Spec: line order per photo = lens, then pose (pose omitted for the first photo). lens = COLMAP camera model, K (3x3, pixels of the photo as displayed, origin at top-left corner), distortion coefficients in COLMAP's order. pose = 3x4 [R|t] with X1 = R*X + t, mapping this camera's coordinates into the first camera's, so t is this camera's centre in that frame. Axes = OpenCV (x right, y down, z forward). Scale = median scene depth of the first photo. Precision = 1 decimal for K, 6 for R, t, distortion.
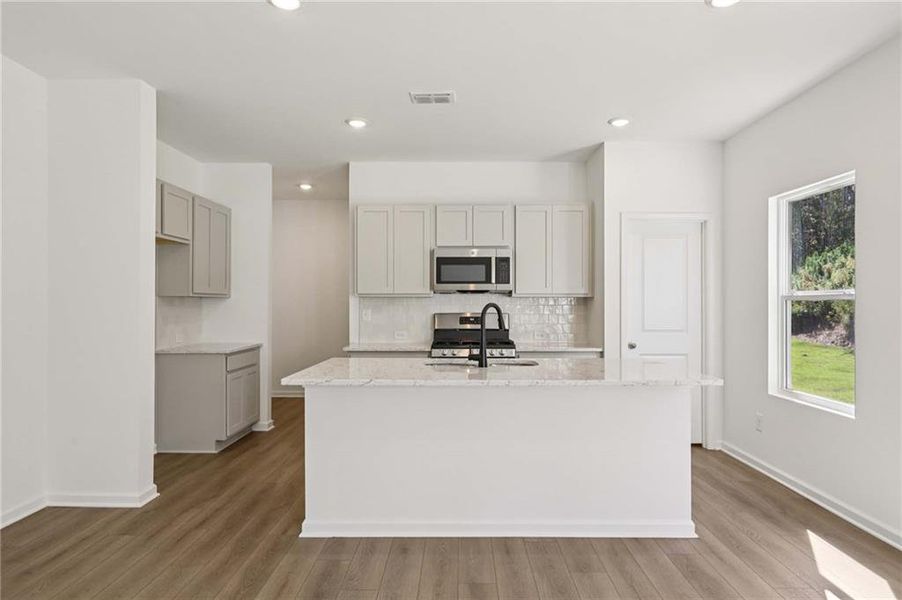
lens RADIAL K [[472.9, 0, 451.0], [0, 472.9, 300.0], [0, 0, 1]] dist [0.000650, 0.000124]
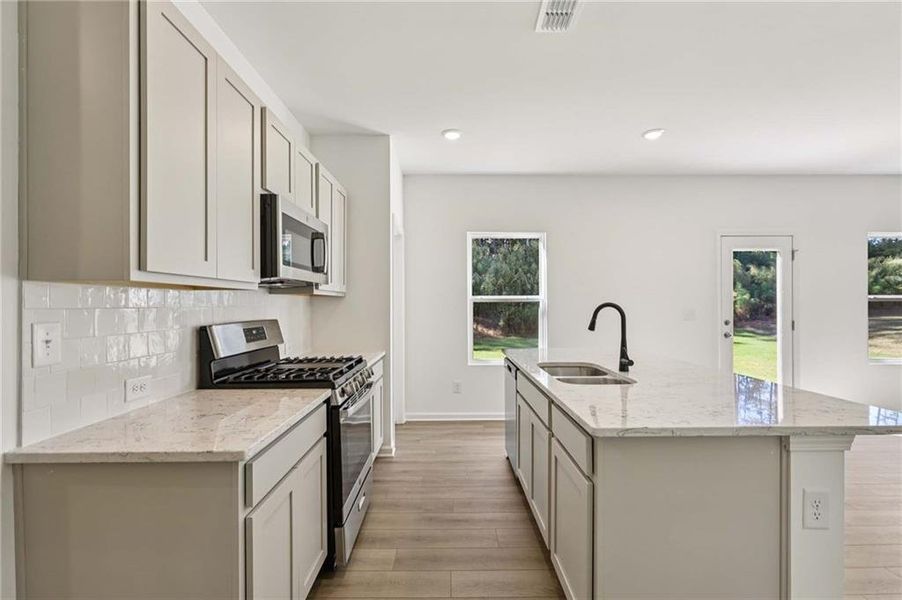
lens RADIAL K [[406.3, 0, 433.9], [0, 406.3, 302.3], [0, 0, 1]] dist [0.000224, -0.000275]
pose [[0.036941, 0.004617, 0.999307, -0.464208], [-0.005312, 0.999976, -0.004424, 0.006555], [-0.999303, -0.005145, 0.036964, 0.825967]]
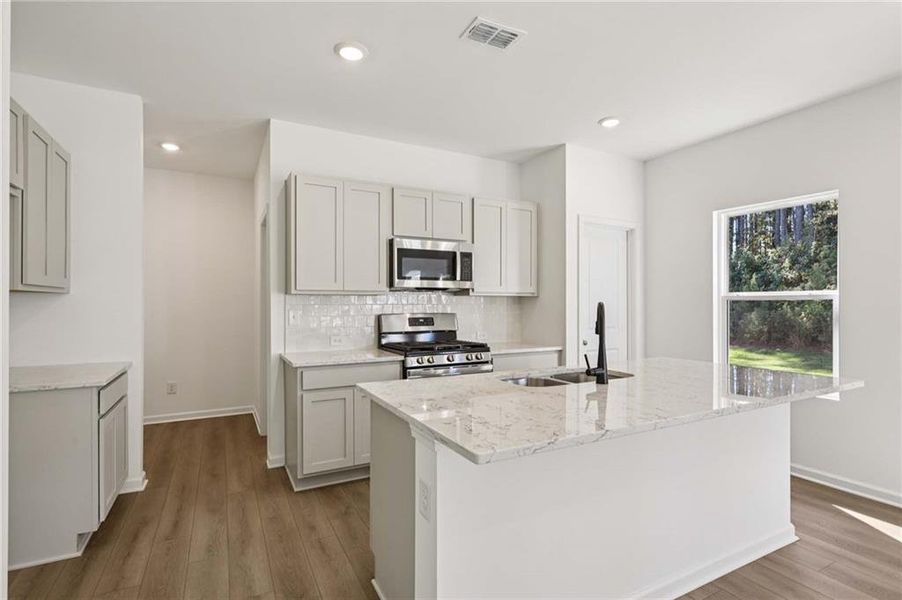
lens RADIAL K [[406.3, 0, 433.9], [0, 406.3, 302.3], [0, 0, 1]] dist [0.000224, -0.000275]
pose [[0.895722, 0.000477, 0.444613, -0.298780], [-0.003552, 0.999975, 0.006084, 0.001931], [-0.444599, -0.007028, 0.895702, 0.320490]]
